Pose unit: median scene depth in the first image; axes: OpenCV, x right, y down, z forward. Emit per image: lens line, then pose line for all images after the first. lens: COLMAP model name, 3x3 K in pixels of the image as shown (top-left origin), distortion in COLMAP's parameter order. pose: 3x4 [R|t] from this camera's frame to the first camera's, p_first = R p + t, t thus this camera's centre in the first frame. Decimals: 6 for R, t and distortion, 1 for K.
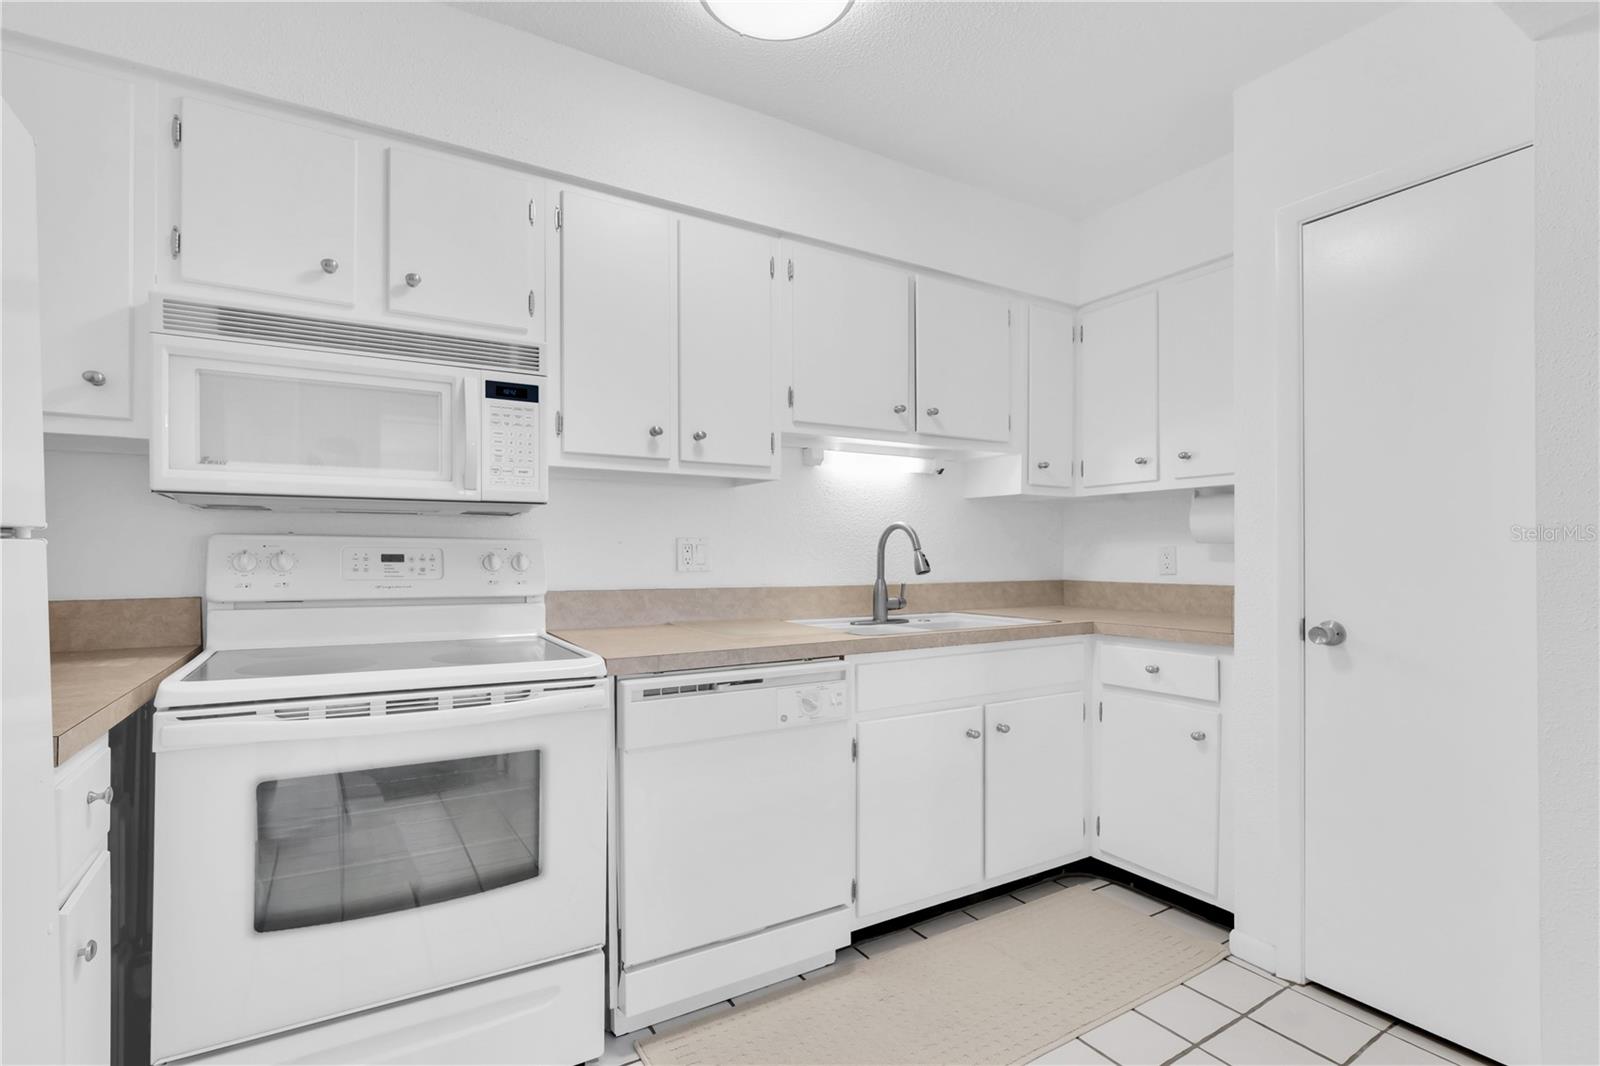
lens RADIAL K [[741.8, 0, 806.7], [0, 741.8, 549.1], [0, 0, 1]] dist [-0.002179, 0.000938]
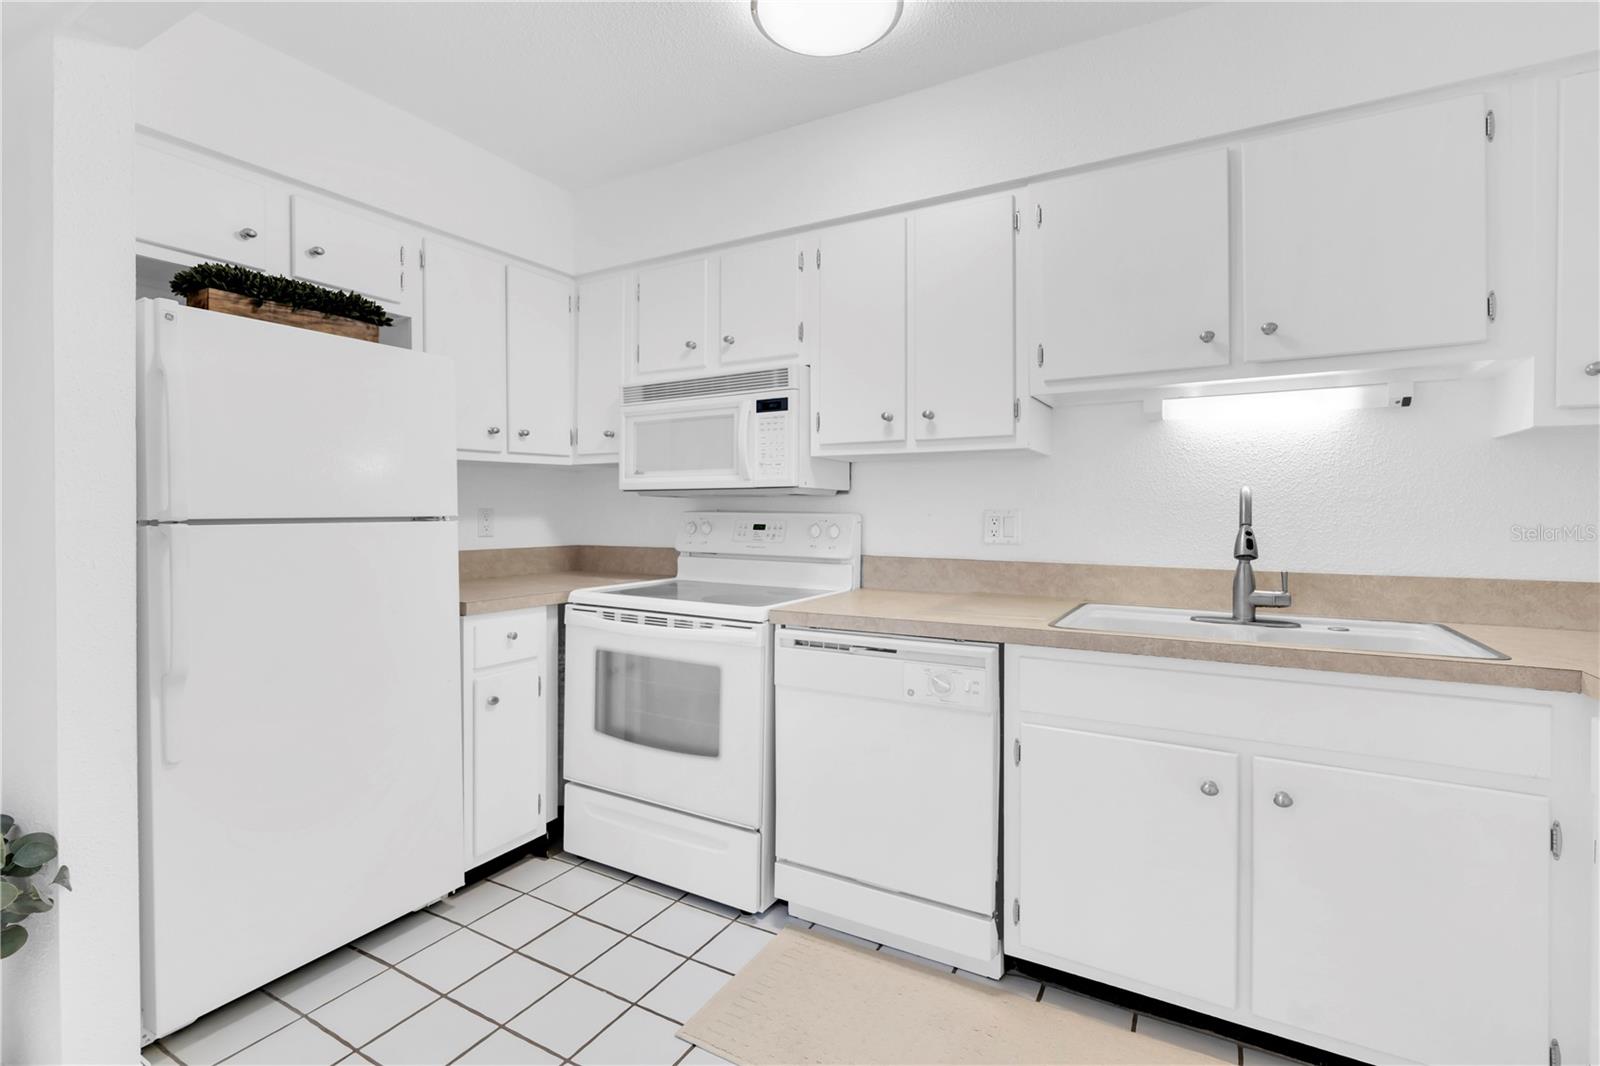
lens RADIAL K [[712.1, 0, 810.5], [0, 712.1, 518.2], [0, 0, 1]] dist [0.001993, 0.000428]
pose [[0.502901, 0.004957, -0.864330, 0.708662], [0.002267, 0.999973, 0.007054, -0.015307], [0.864341, -0.005507, 0.502876, 0.383982]]
